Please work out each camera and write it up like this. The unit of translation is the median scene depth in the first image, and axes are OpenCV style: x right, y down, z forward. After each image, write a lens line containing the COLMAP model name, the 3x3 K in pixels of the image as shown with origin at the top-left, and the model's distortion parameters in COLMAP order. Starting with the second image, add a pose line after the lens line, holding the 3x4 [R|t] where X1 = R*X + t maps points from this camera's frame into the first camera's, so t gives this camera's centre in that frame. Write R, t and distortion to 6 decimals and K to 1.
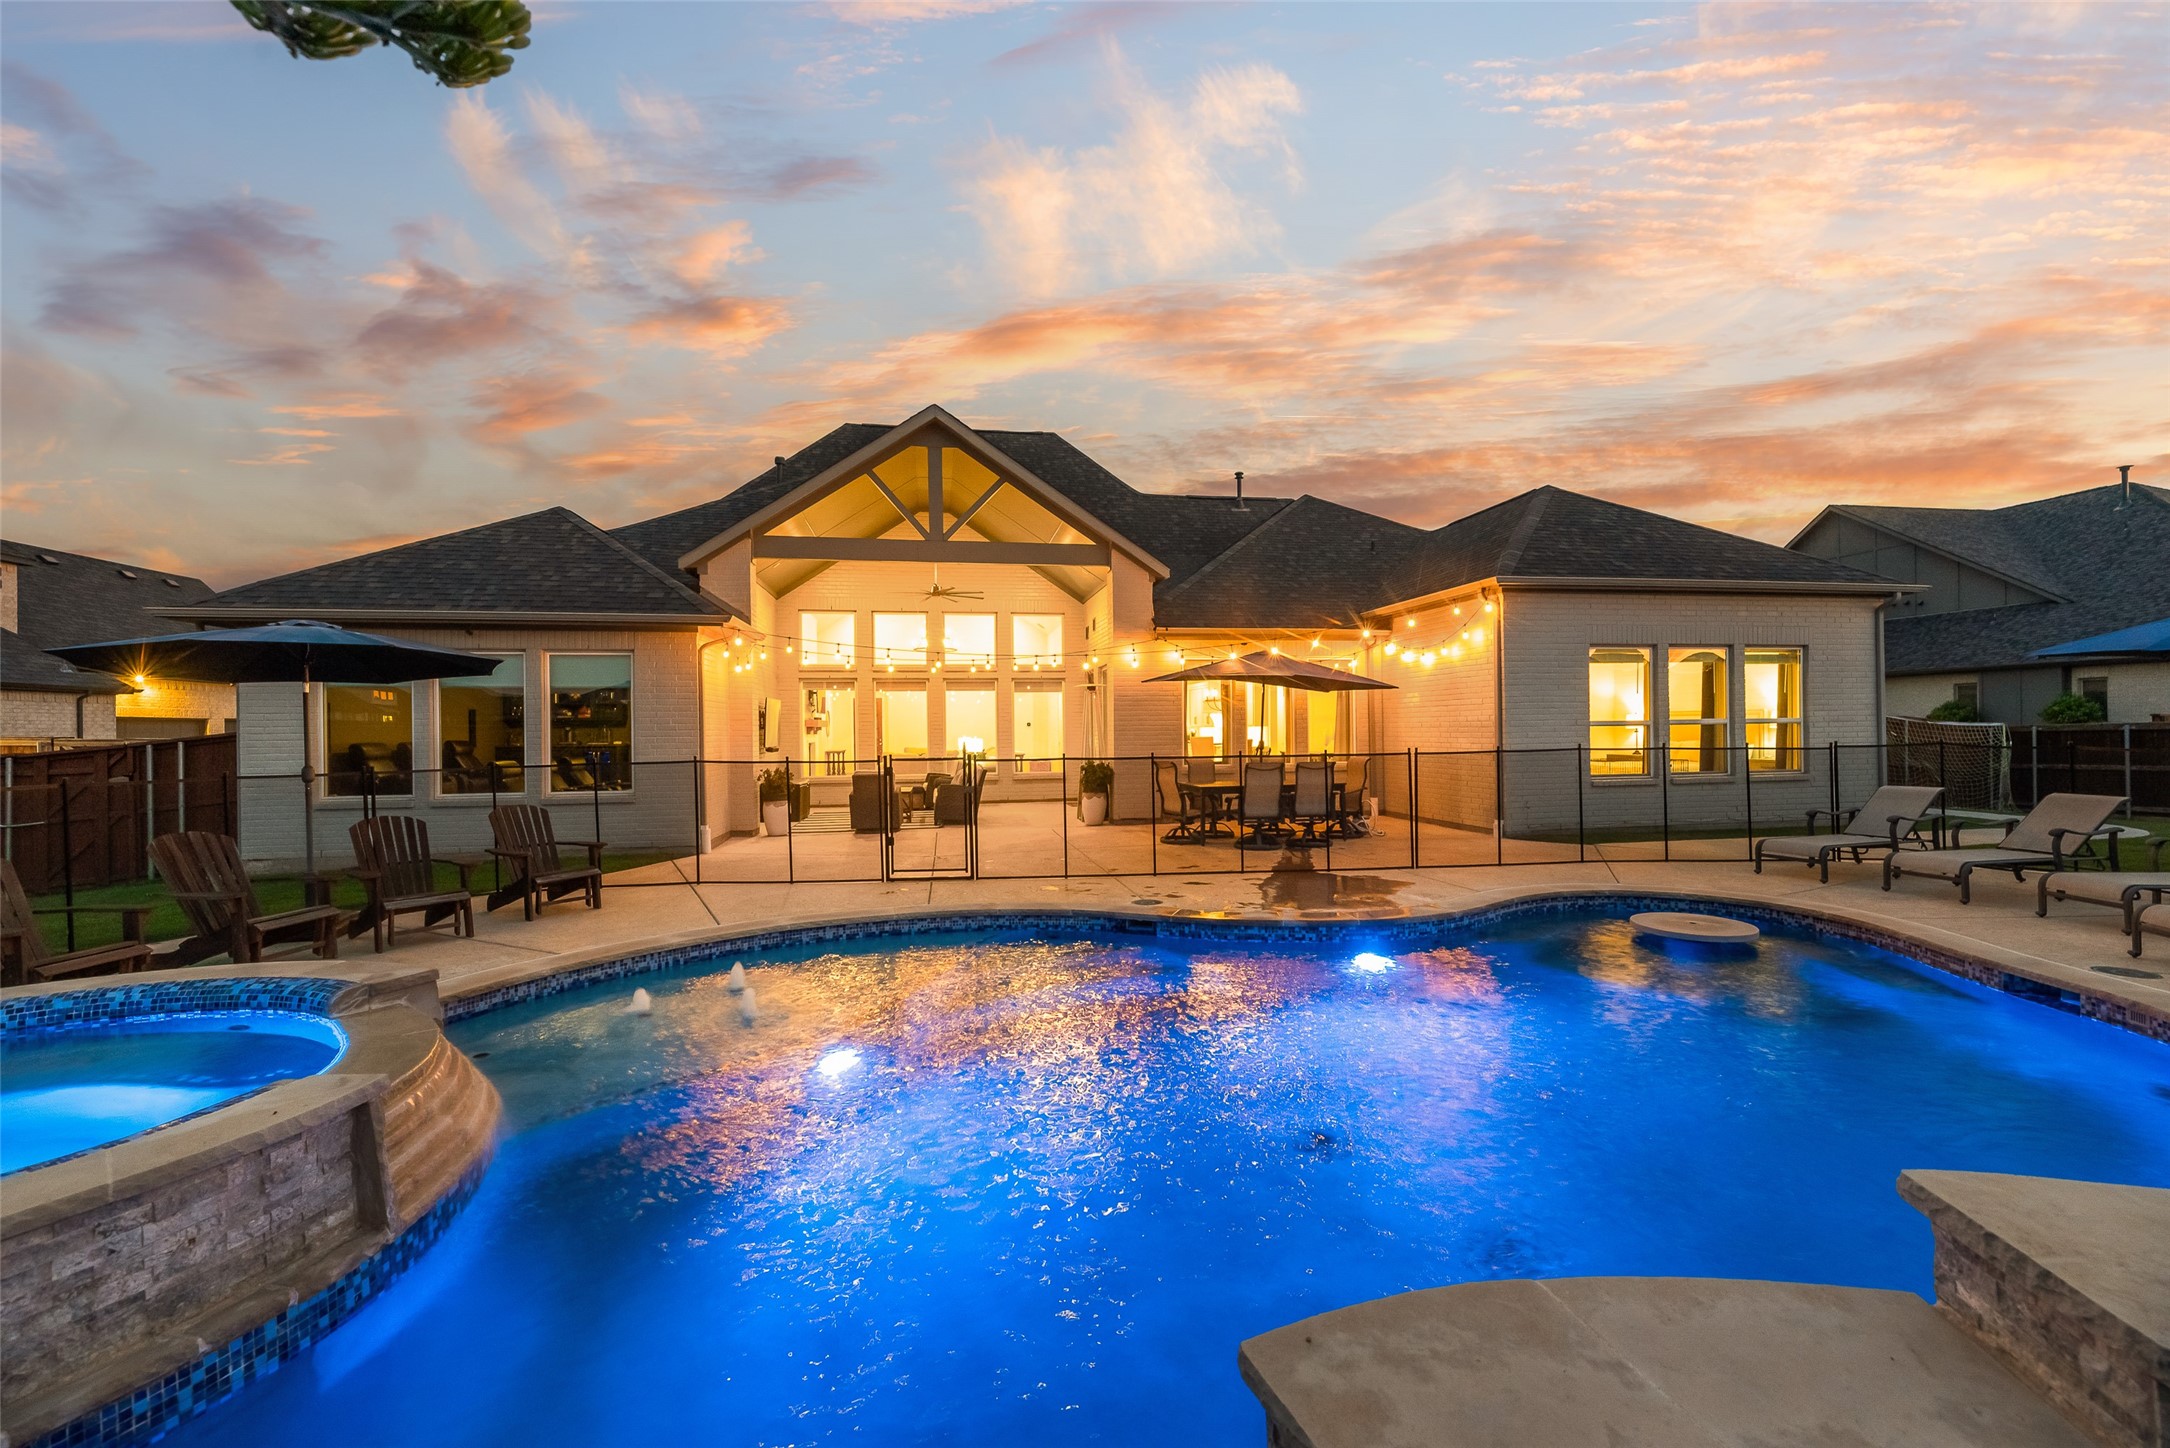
lens RADIAL K [[863.8, 0, 1085.0], [0, 863.8, 724.0], [0, 0, 1]] dist [0.000857, -0.000004]
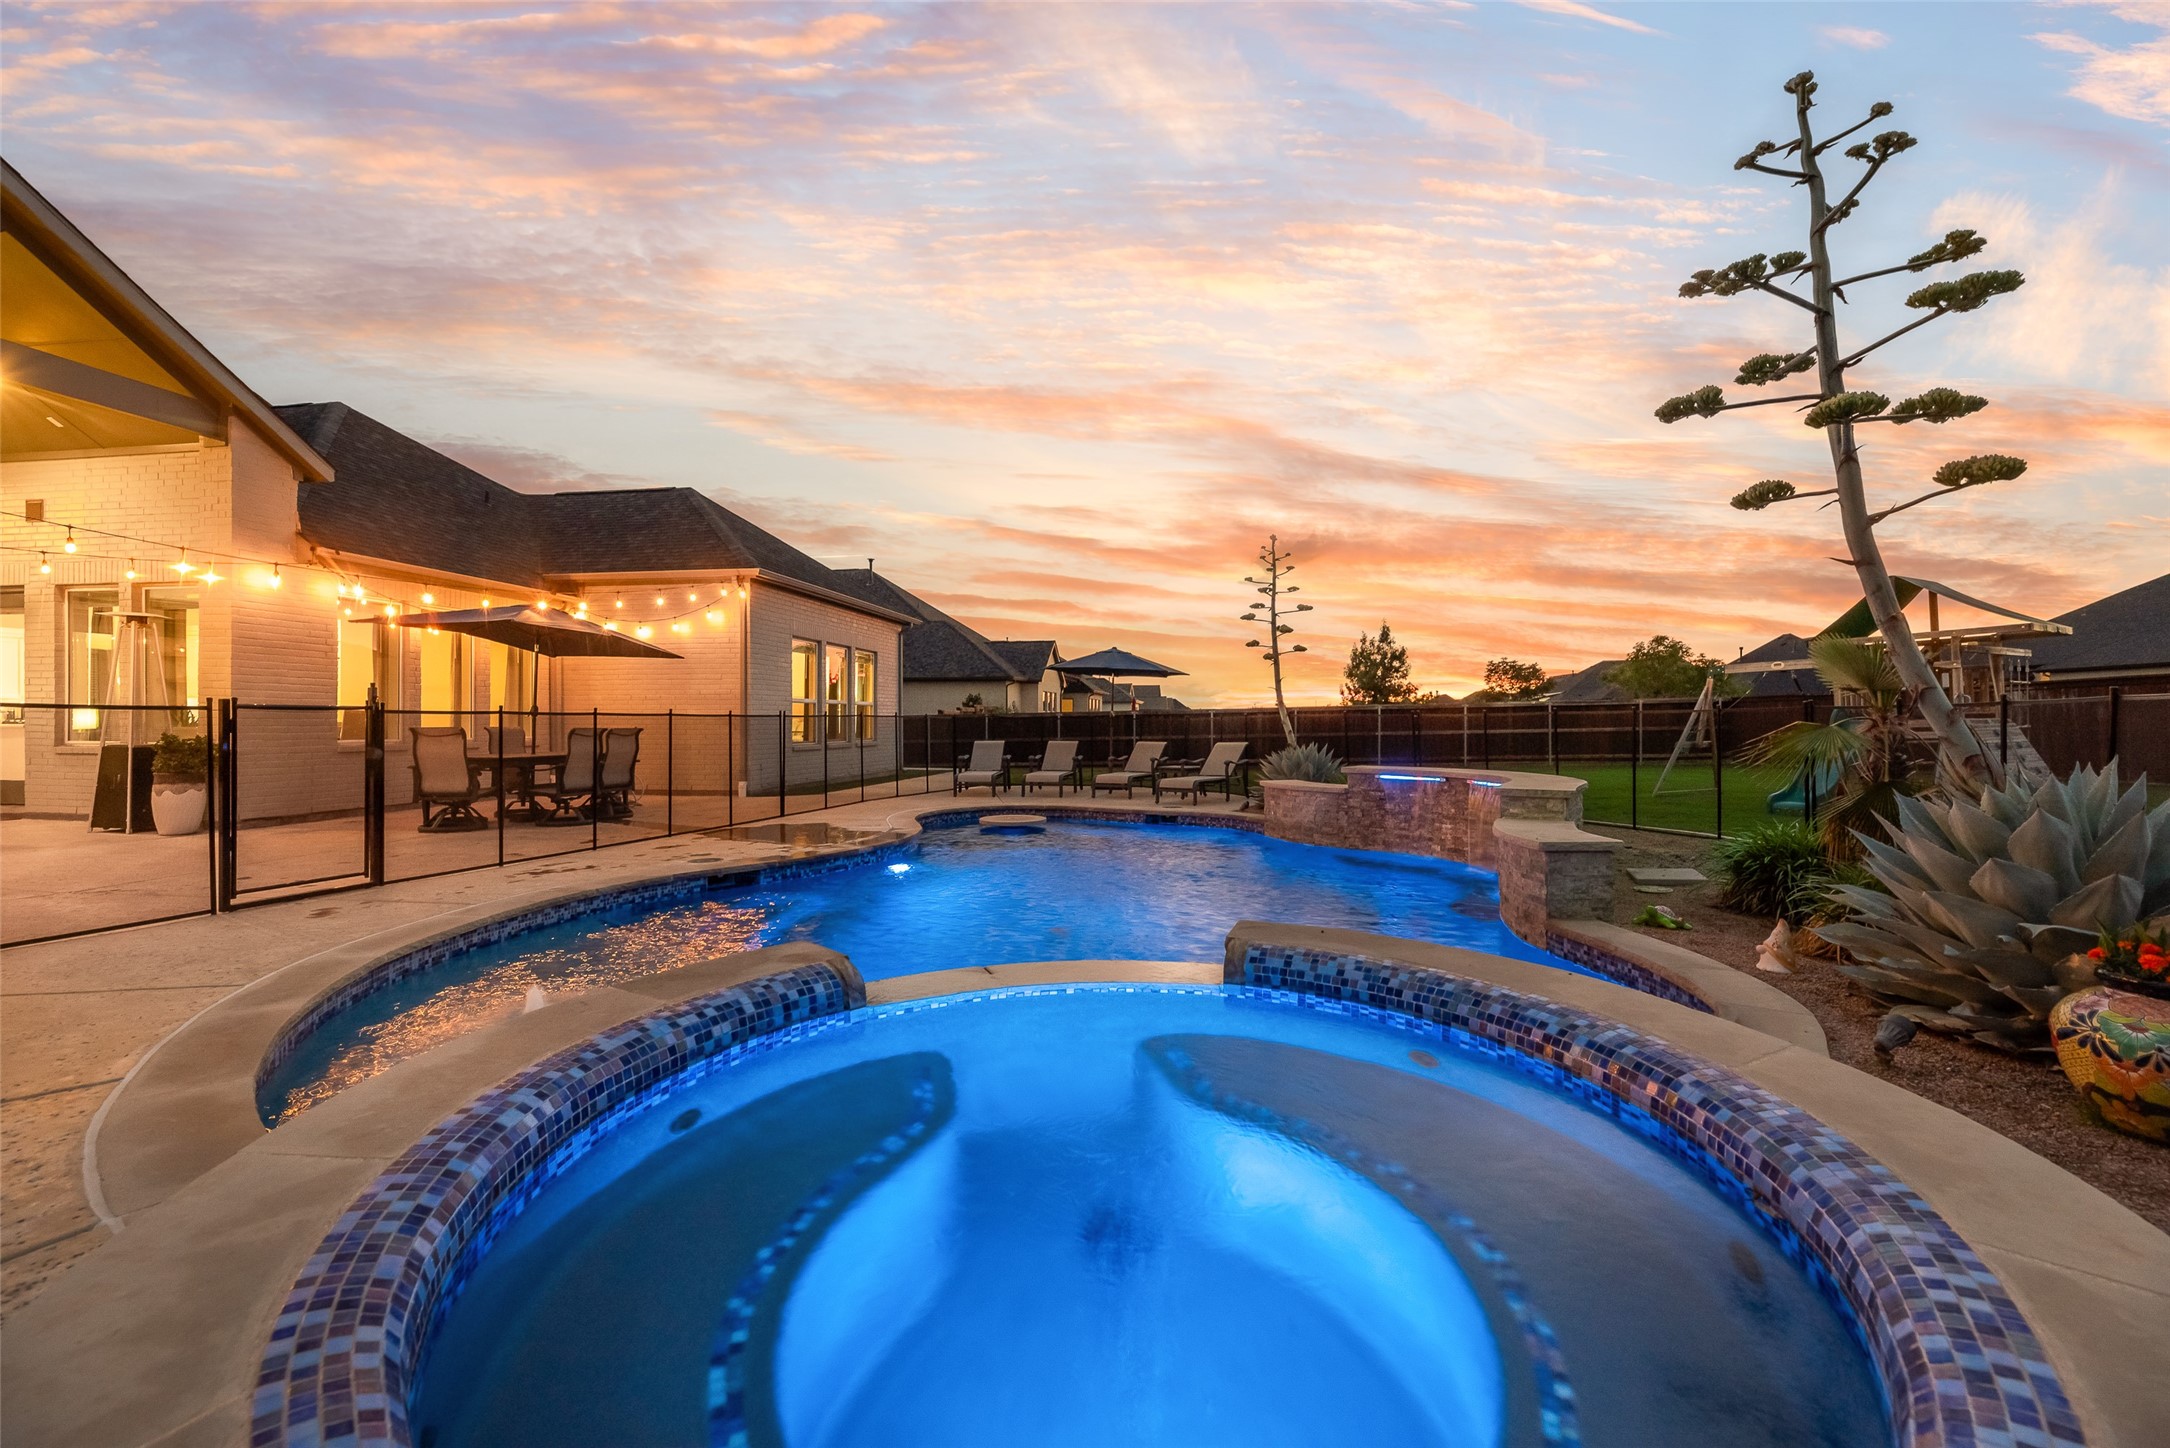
lens RADIAL K [[863.8, 0, 1085.0], [0, 863.8, 724.0], [0, 0, 1]] dist [0.000857, -0.000004]
pose [[0.338340, 0.011364, 0.940955, -0.581150], [-0.010702, 0.999909, -0.008227, 0.052675], [-0.940963, -0.007287, 0.338431, 0.251947]]
